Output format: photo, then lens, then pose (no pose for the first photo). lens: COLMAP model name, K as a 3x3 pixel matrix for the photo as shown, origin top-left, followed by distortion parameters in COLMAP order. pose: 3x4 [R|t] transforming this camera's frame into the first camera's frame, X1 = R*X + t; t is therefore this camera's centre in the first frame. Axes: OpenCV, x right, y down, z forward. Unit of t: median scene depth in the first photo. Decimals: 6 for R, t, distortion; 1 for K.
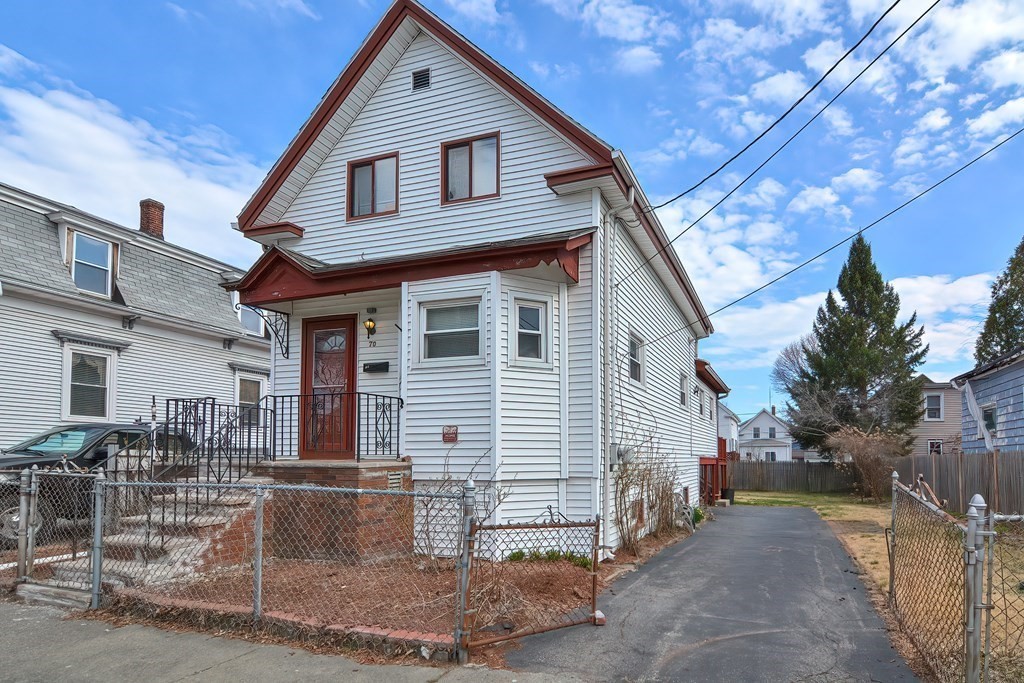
lens RADIAL K [[502.8, 0, 517.3], [0, 502.8, 343.3], [0, 0, 1]] dist [0.001831, -0.012448]
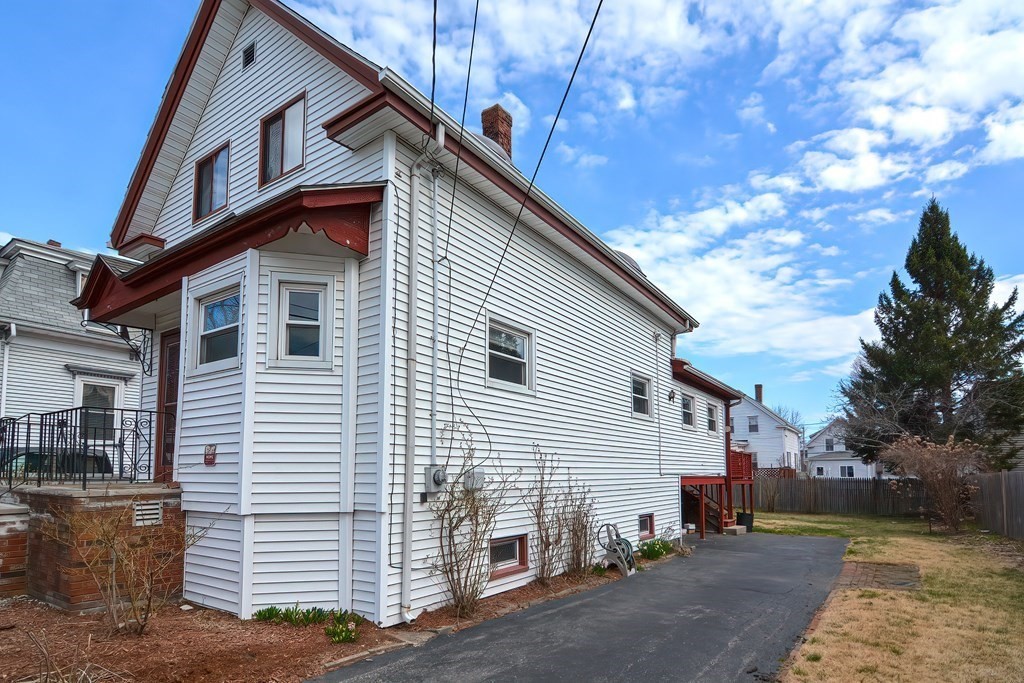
lens RADIAL K [[459.1, 0, 511.9], [0, 459.1, 363.0], [0, 0, 1]] dist [-0.000558, -0.007612]
pose [[0.974222, -0.054782, -0.218840, 0.271922], [0.053035, 0.998497, -0.013851, 0.036514], [0.219270, 0.001887, 0.975662, 0.205895]]
